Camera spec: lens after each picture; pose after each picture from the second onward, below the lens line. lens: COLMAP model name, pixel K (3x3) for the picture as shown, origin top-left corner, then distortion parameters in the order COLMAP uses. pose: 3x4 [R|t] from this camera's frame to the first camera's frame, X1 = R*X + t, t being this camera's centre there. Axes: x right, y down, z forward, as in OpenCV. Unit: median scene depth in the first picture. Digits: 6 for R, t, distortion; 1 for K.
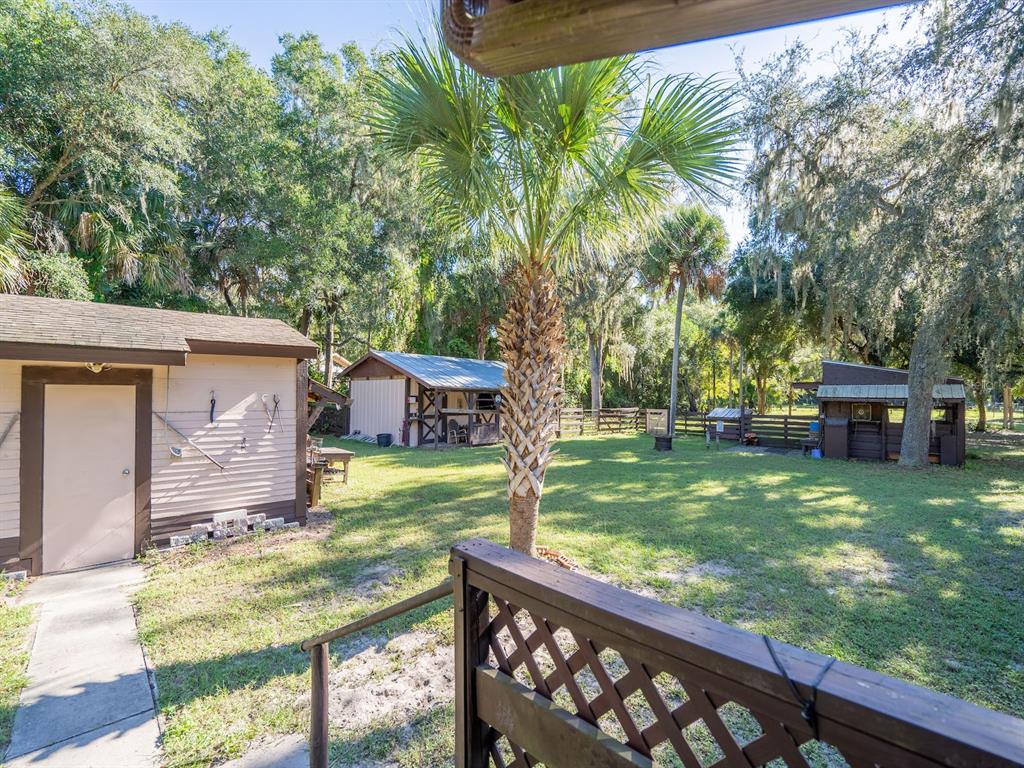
lens RADIAL K [[464.7, 0, 512.0], [0, 464.7, 384.0], [0, 0, 1]] dist [-0.004461, 0.000585]
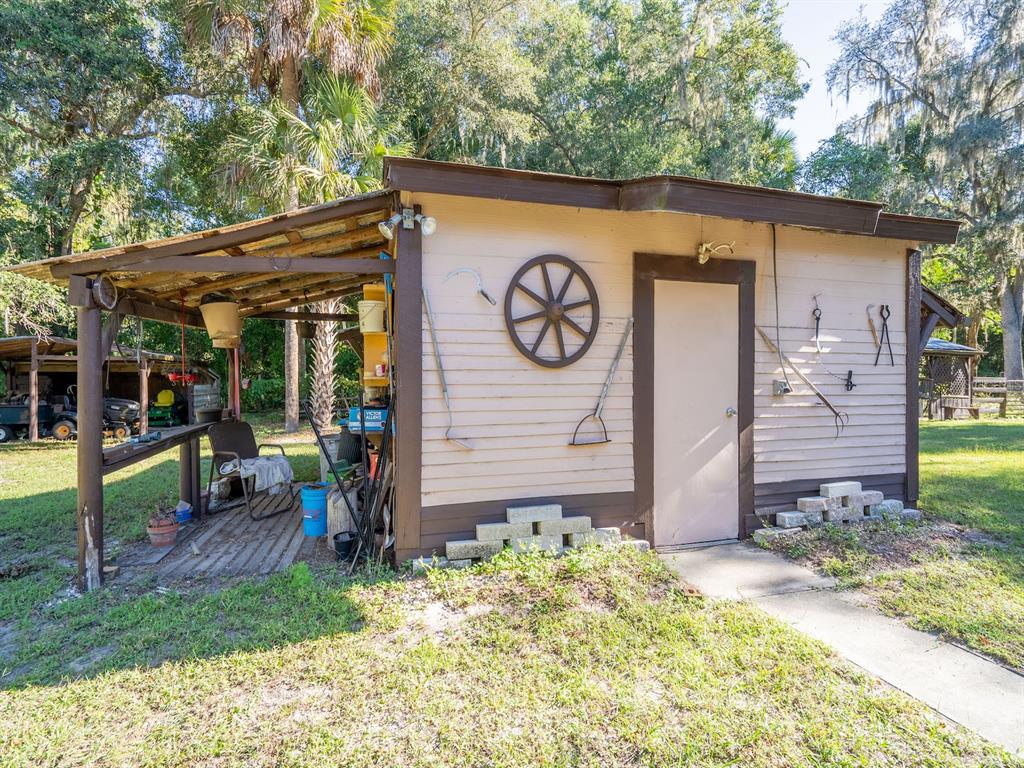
lens RADIAL K [[464.7, 0, 512.0], [0, 464.7, 384.0], [0, 0, 1]] dist [-0.004461, 0.000585]
pose [[0.894653, -0.003638, -0.446747, -0.789227], [0.016792, 0.999534, 0.025487, 0.122472], [0.446446, -0.030304, 0.894297, 0.239014]]
